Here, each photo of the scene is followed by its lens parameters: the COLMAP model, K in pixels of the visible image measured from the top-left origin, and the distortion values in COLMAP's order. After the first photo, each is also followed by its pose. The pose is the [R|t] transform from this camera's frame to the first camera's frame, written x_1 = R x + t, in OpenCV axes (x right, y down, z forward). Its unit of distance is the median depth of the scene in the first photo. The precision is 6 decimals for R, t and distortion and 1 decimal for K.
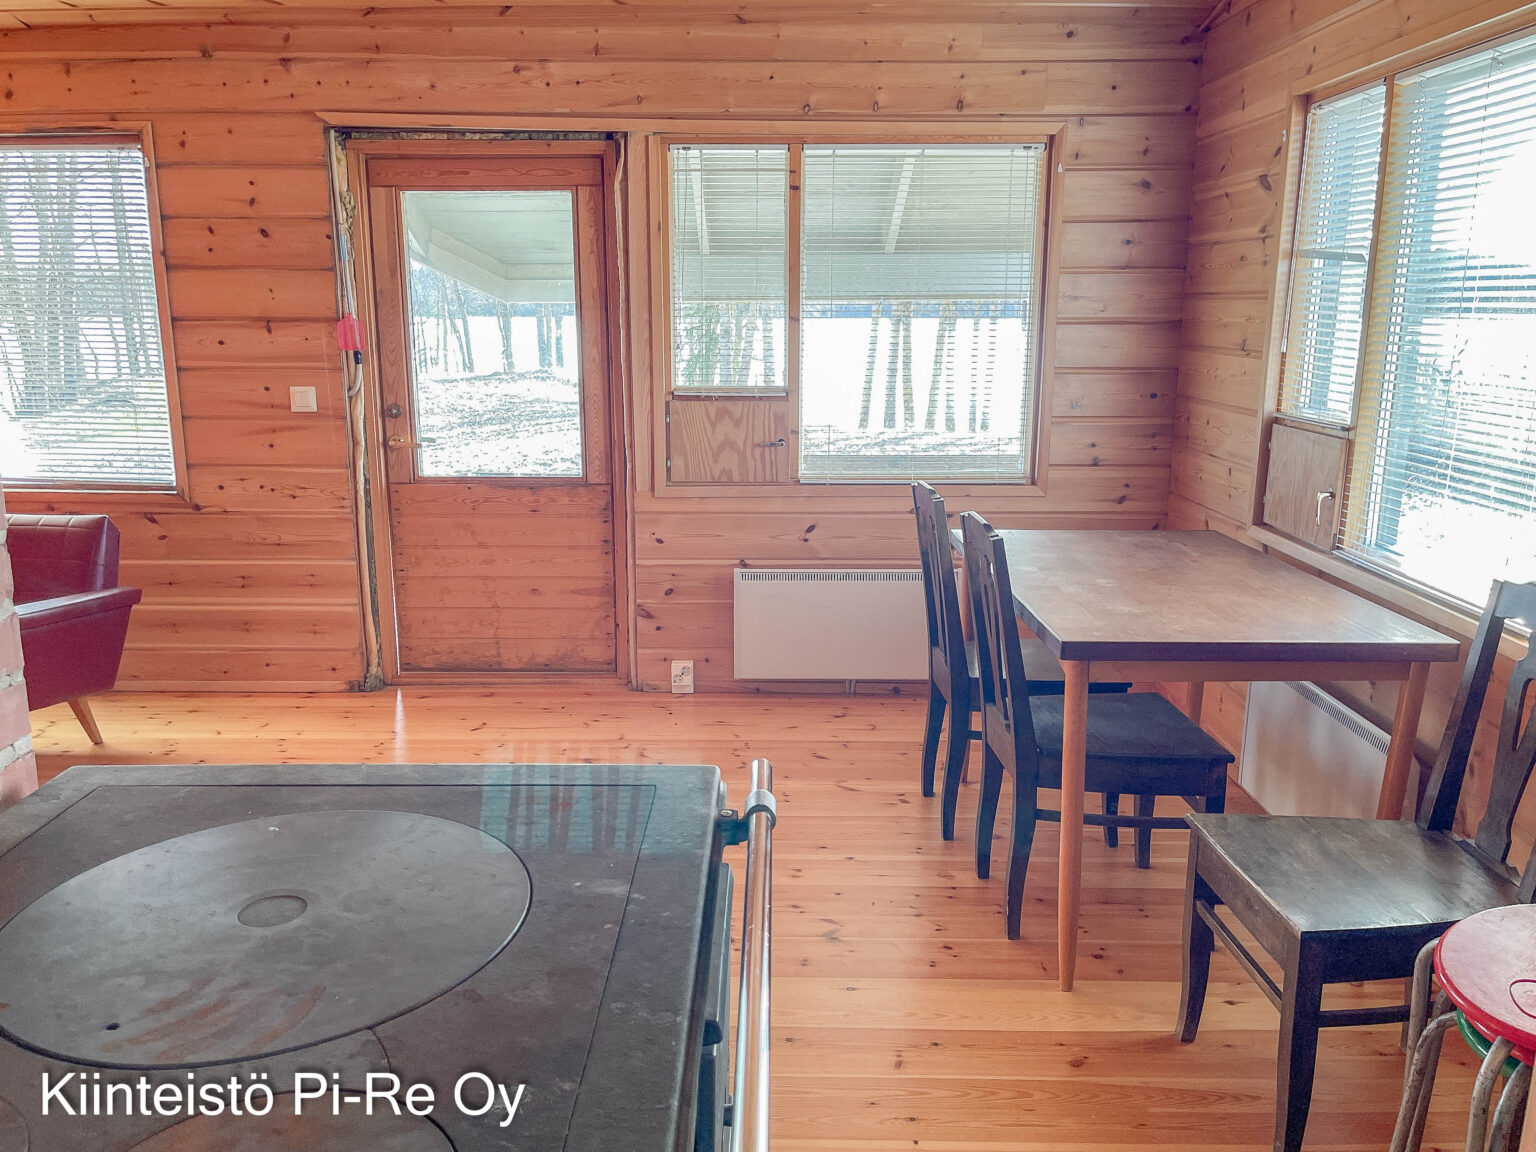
lens RADIAL K [[1192.2, 0, 768.0], [0, 1192.2, 576.0], [0, 0, 1]] dist [0.103829, -0.154813]
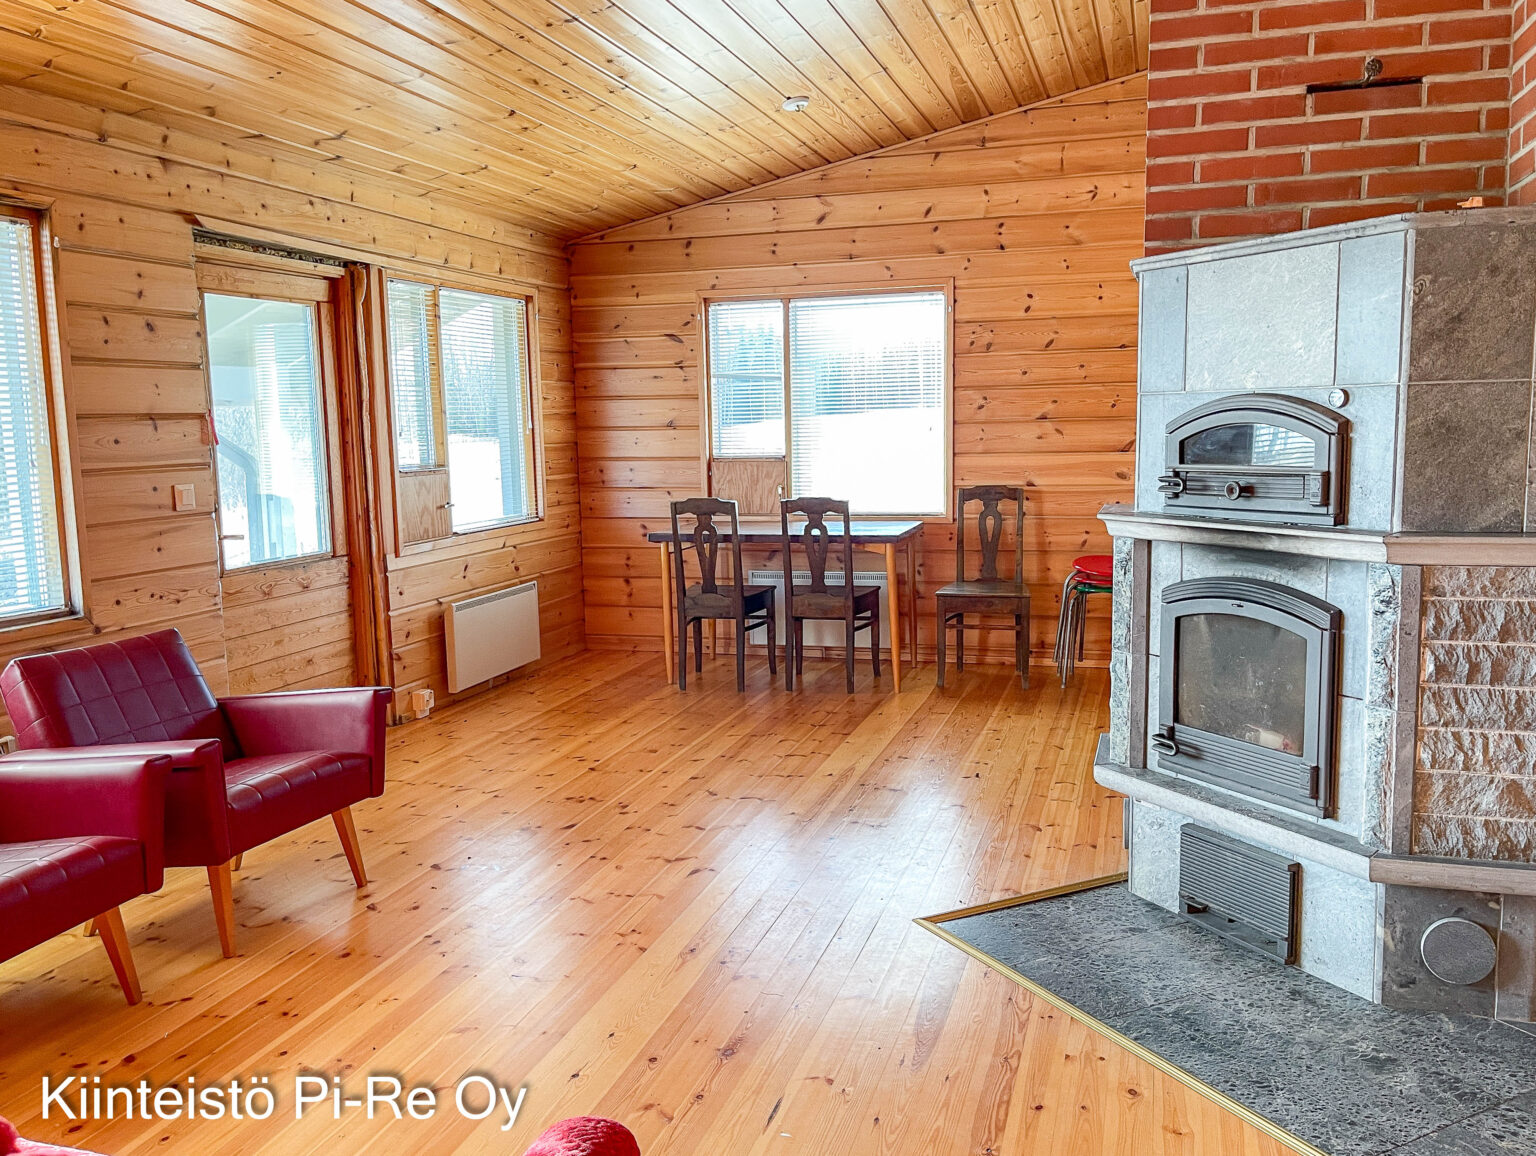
lens RADIAL K [[1215.6, 0, 747.8], [0, 1215.6, 575.9], [0, 0, 1]] dist [0.102711, -0.157818]
pose [[0.319873, -0.131397, 0.938305, -1.196009], [0.225221, 0.972495, 0.059406, -0.043322], [-0.920303, 0.192323, 0.340668, 0.268724]]
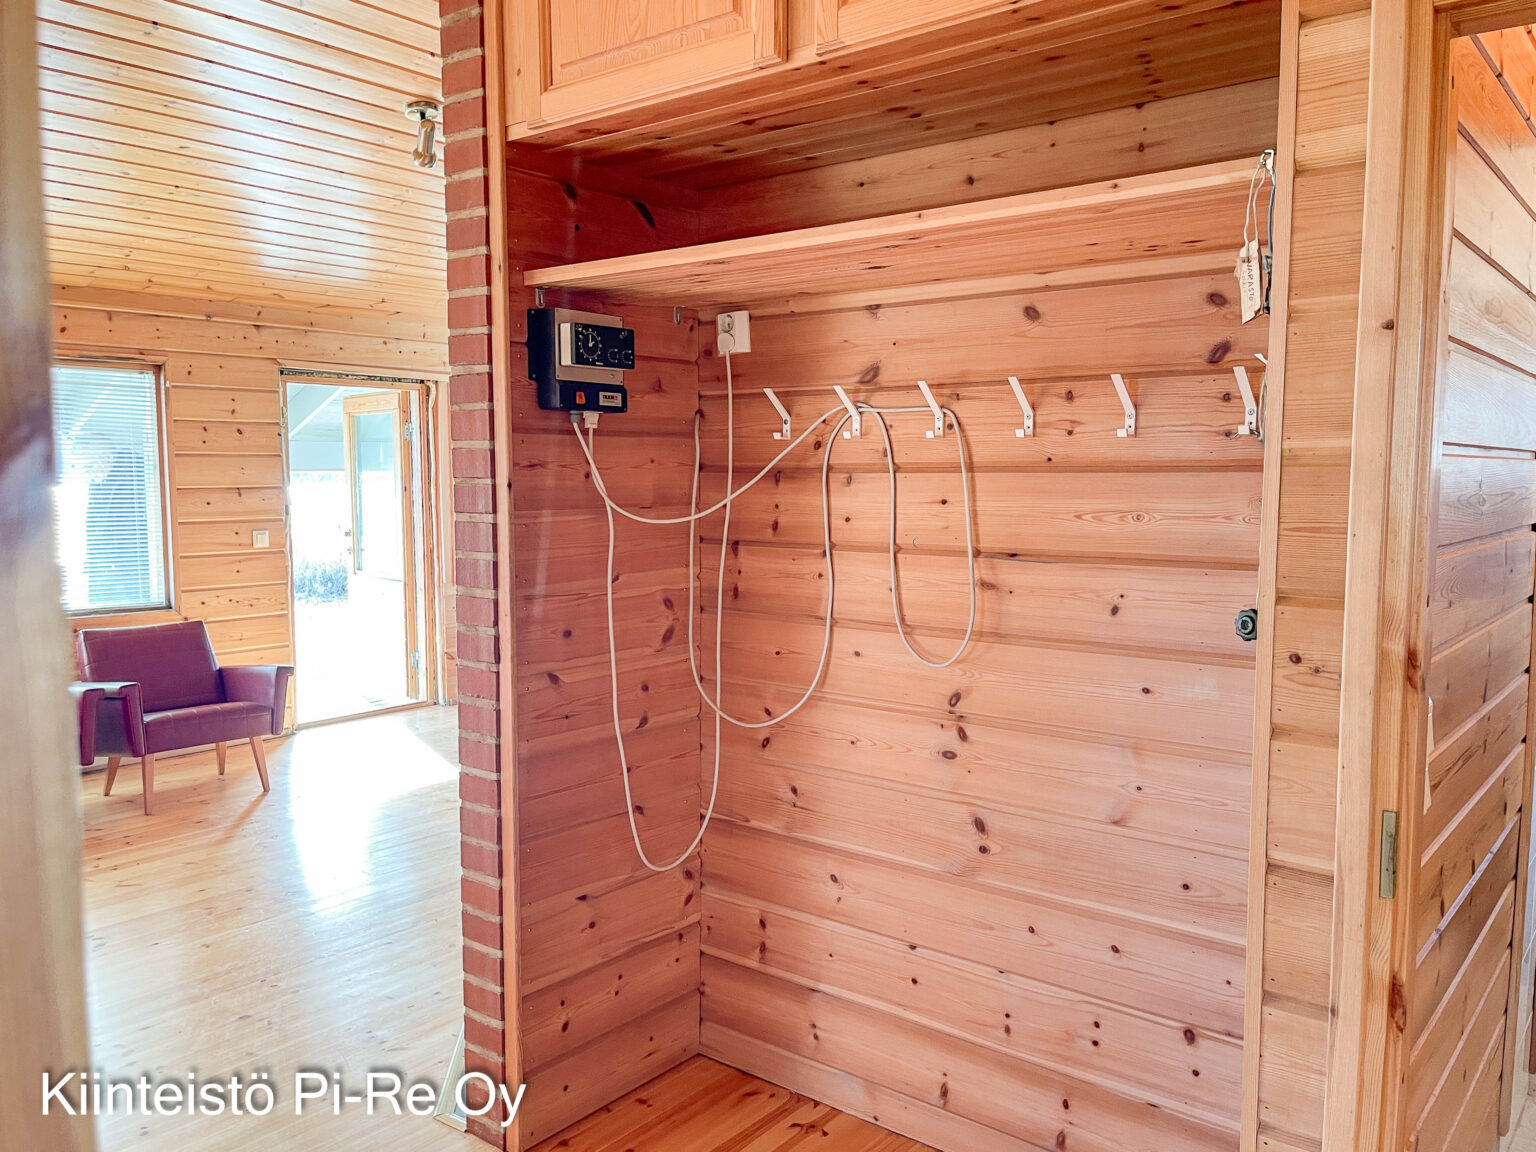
lens RADIAL K [[1192.2, 0, 768.0], [0, 1192.2, 576.0], [0, 0, 1]] dist [0.103829, -0.154813]
pose [[0.643308, -0.073623, 0.762059, -1.148615], [0.163608, 0.985592, -0.042895, 0.067628], [-0.747922, 0.152273, 0.646085, -0.442686]]
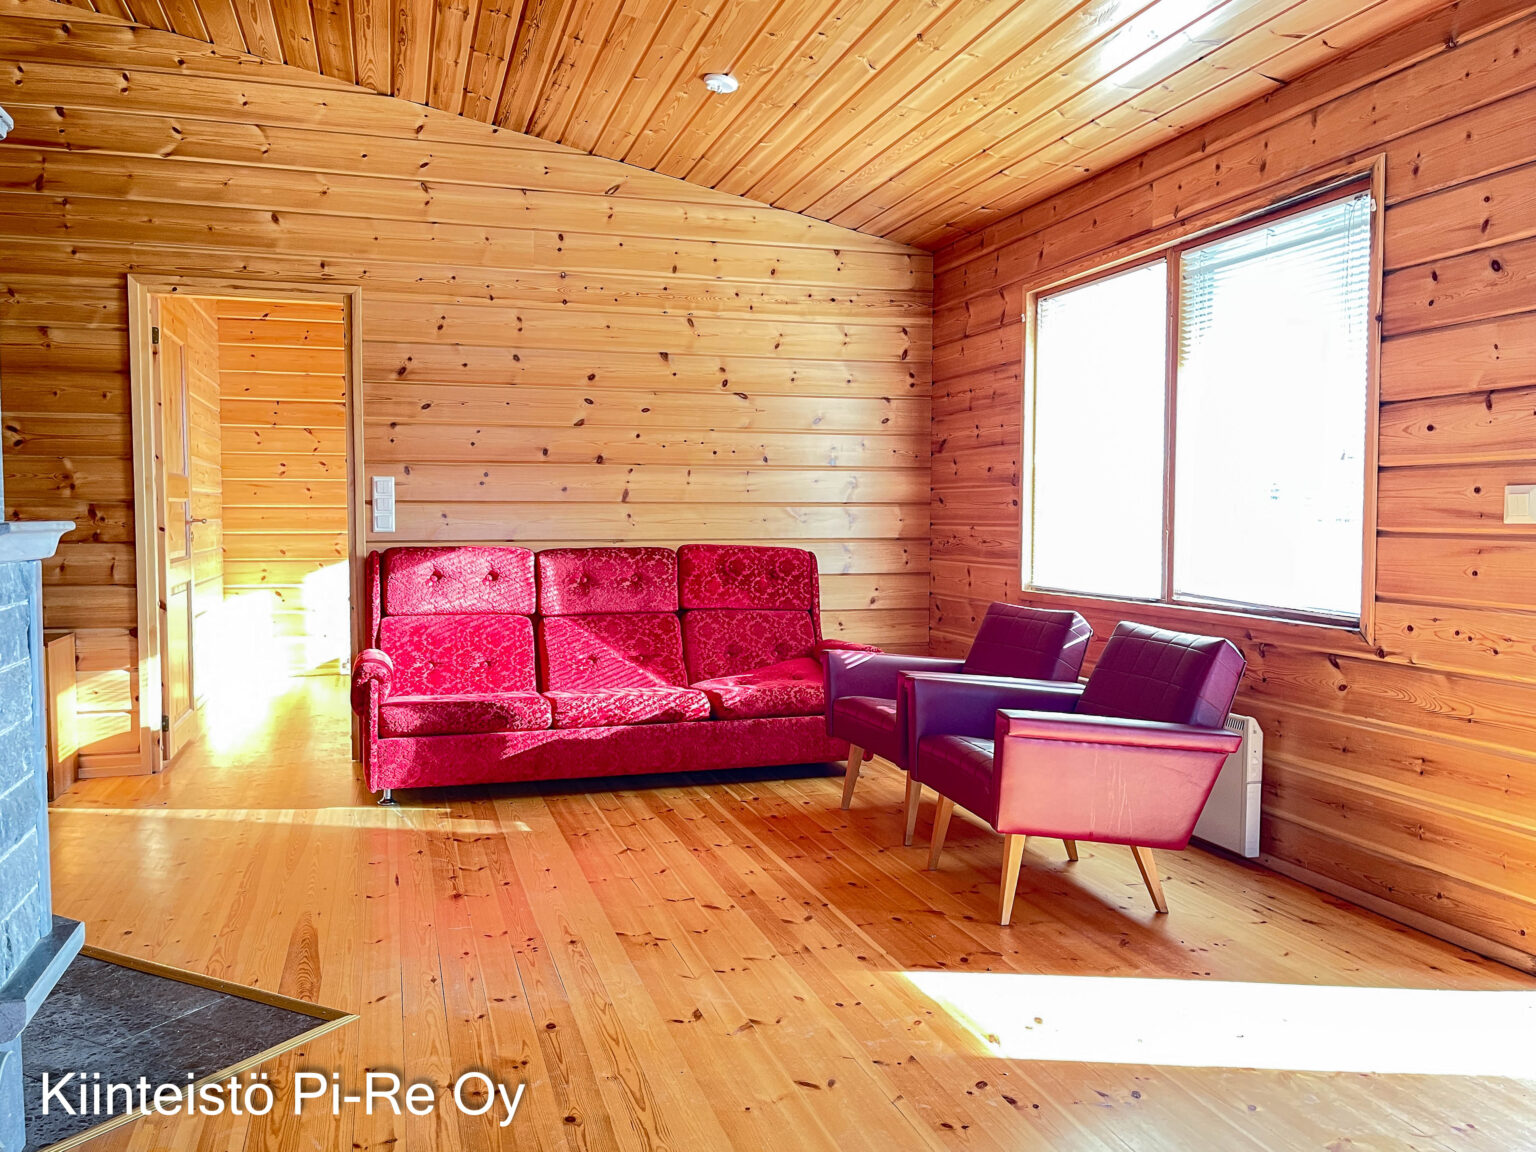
lens RADIAL K [[1215.6, 0, 747.8], [0, 1215.6, 573.9], [0, 0, 1]] dist [0.102711, -0.157818]
pose [[0.278499, 0.039789, -0.959612, 0.144425], [-0.203150, 0.978975, -0.018366, -0.012299], [0.938706, 0.200060, 0.280727, 0.435241]]
